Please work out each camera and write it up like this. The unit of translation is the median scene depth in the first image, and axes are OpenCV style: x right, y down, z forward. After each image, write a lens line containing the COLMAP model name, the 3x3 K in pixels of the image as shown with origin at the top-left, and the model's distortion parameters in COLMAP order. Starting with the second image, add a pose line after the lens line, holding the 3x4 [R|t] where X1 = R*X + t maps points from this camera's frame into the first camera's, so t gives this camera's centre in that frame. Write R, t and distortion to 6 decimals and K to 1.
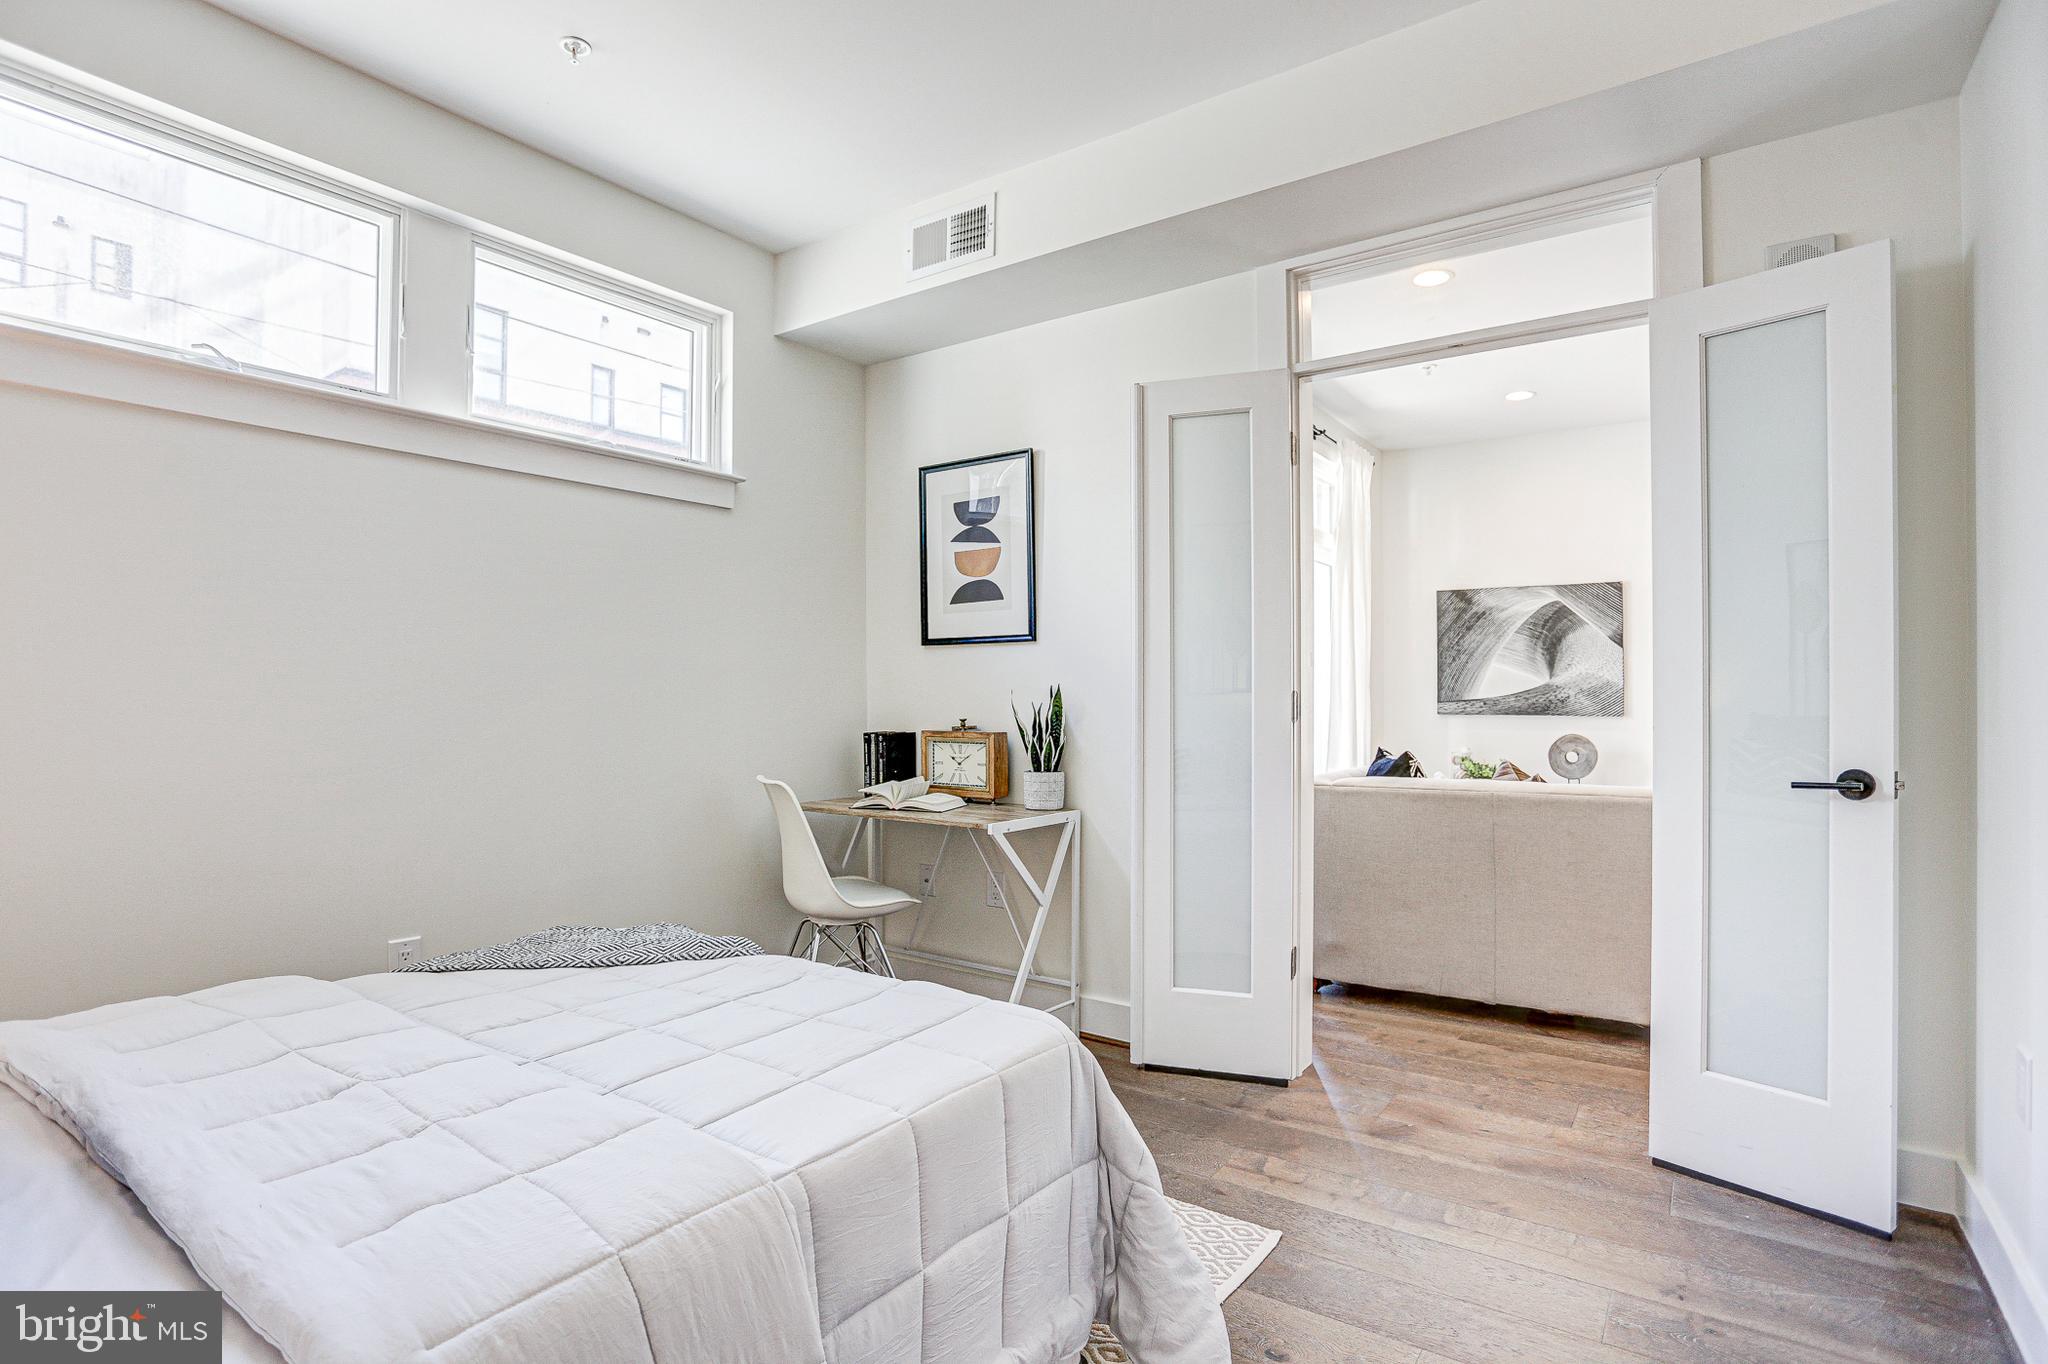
lens RADIAL K [[1010.6, 0, 1022.4], [0, 1010.6, 691.0], [0, 0, 1]] dist [-0.051070, 0.033155]
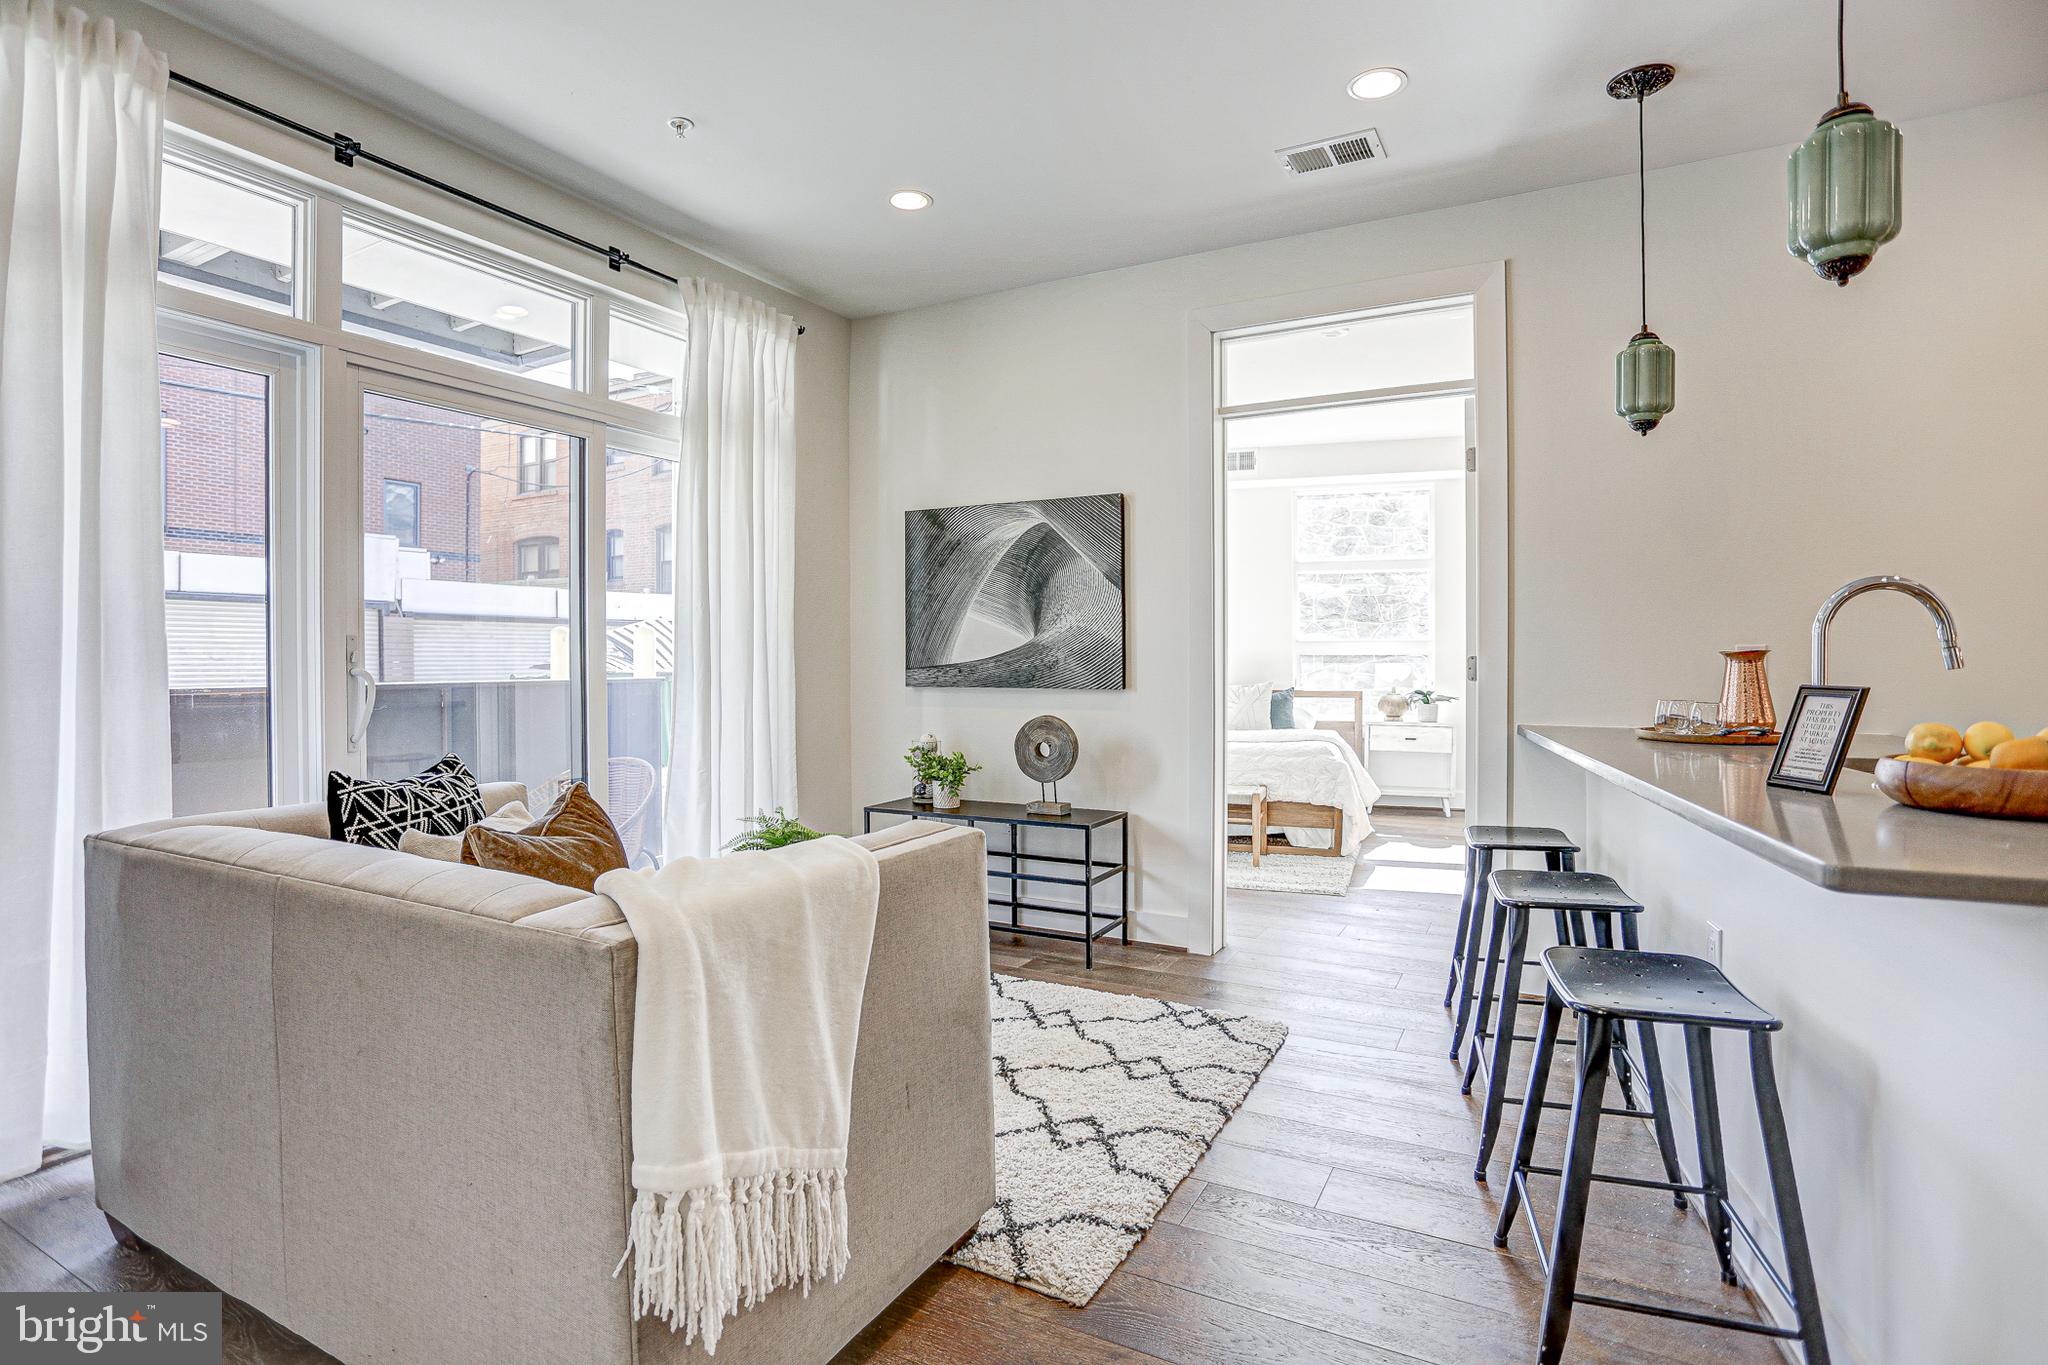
lens RADIAL K [[1016.8, 0, 1001.7], [0, 1016.8, 656.6], [0, 0, 1]] dist [-0.077209, 0.037759]
pose [[0.994800, -0.002525, 0.101819, 0.430614], [0.002094, 0.999988, 0.004332, -0.000581], [-0.101829, -0.004096, 0.994794, 0.296112]]
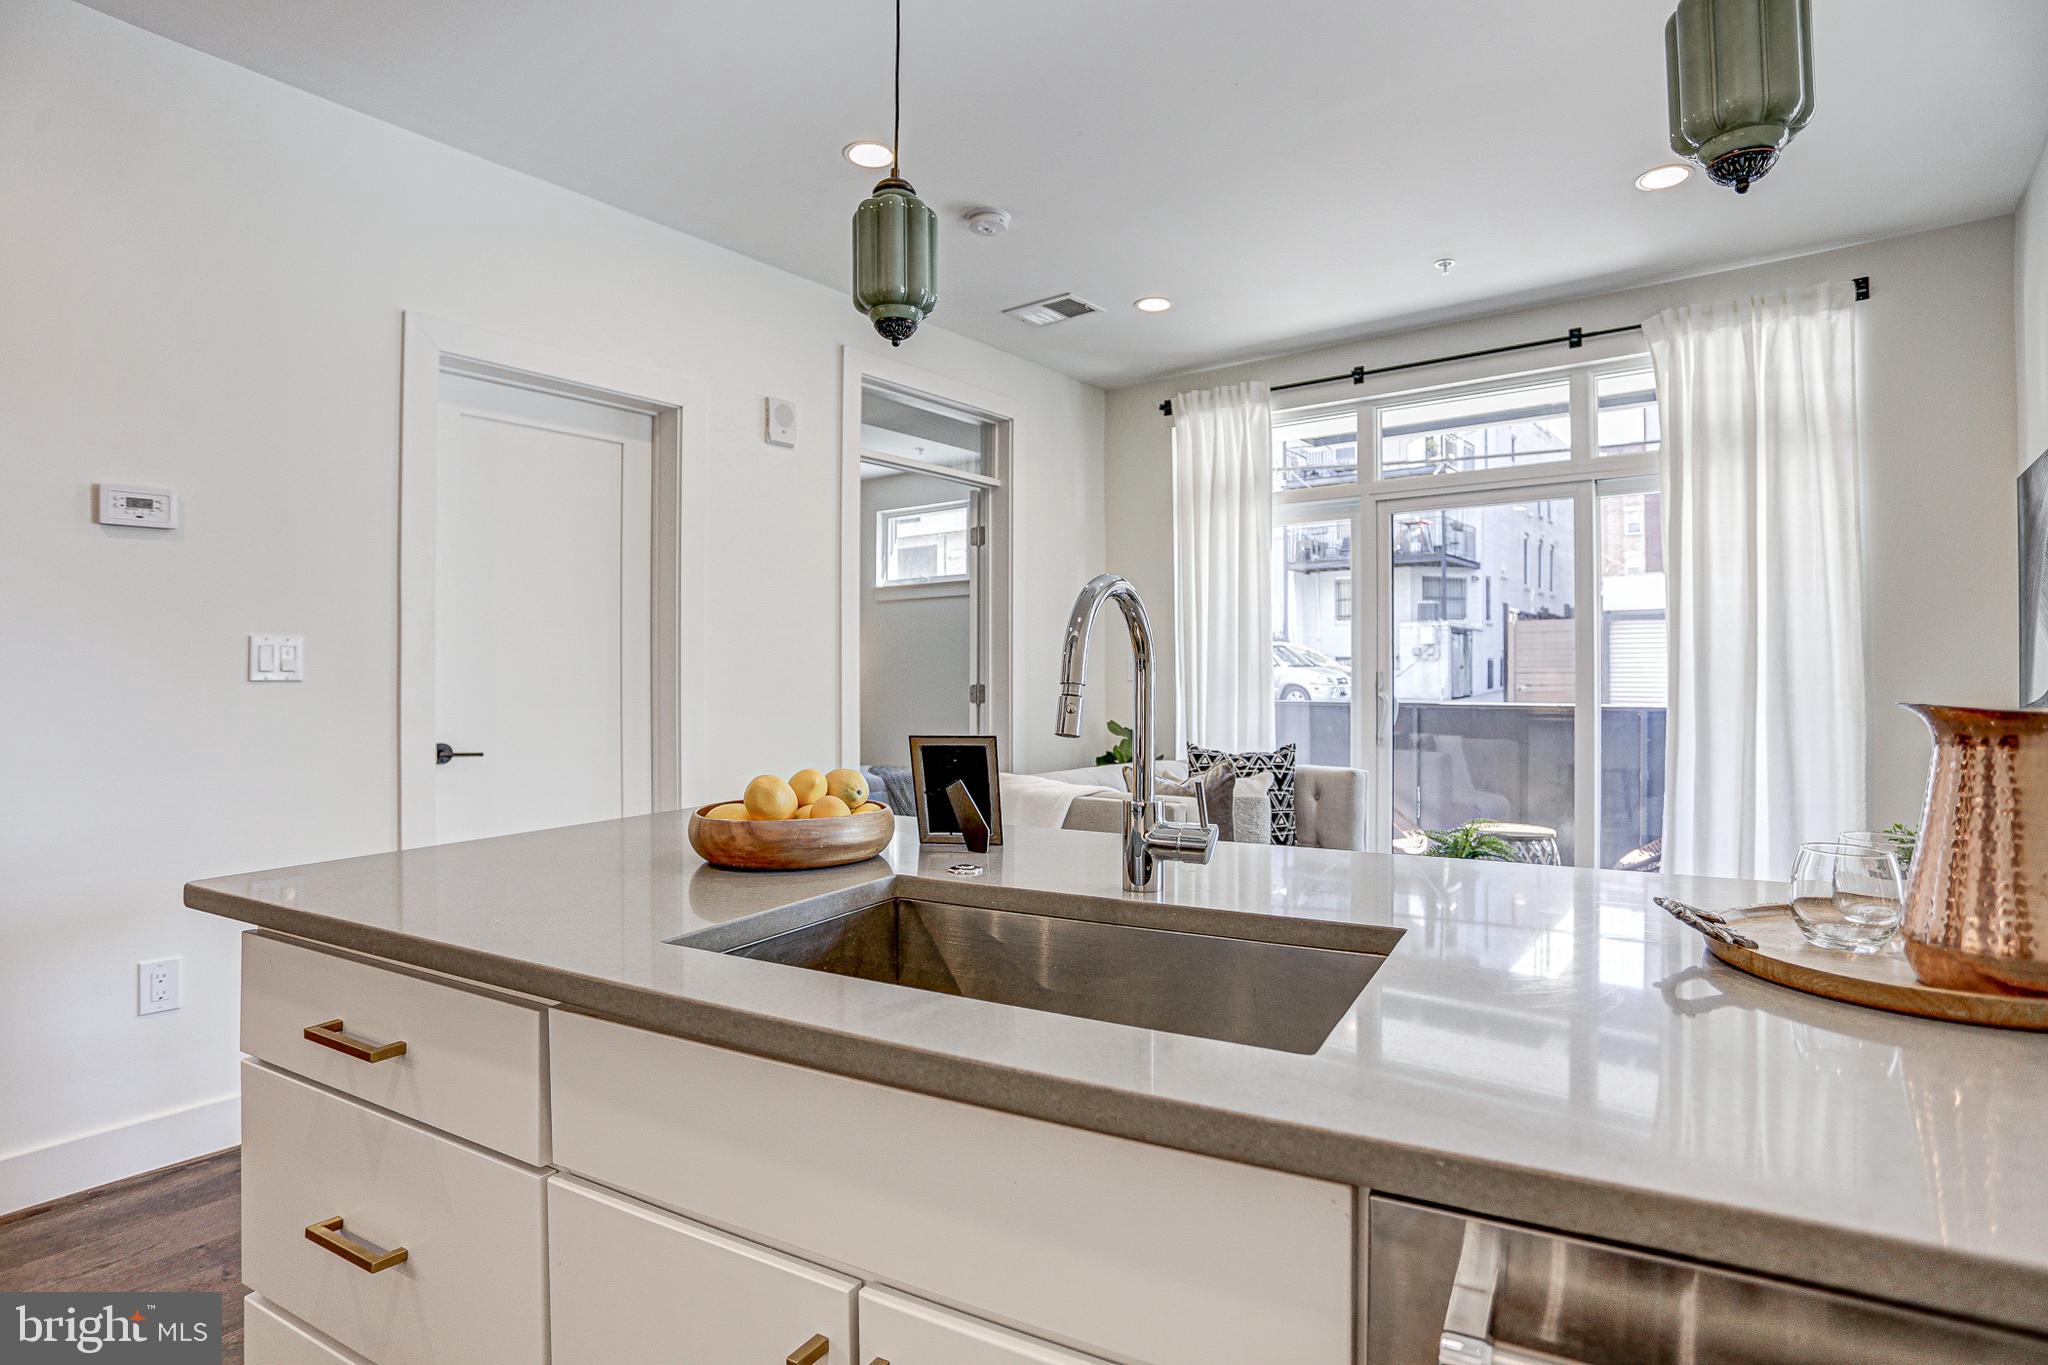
lens RADIAL K [[1003.9, 0, 1025.2], [0, 1003.9, 672.9], [0, 0, 1]] dist [-0.071365, 0.032847]
pose [[-0.061608, -0.003918, -0.998093, 0.954382], [0.003087, 0.999987, -0.004116, -0.005739], [0.998096, -0.003335, -0.061595, 0.582027]]
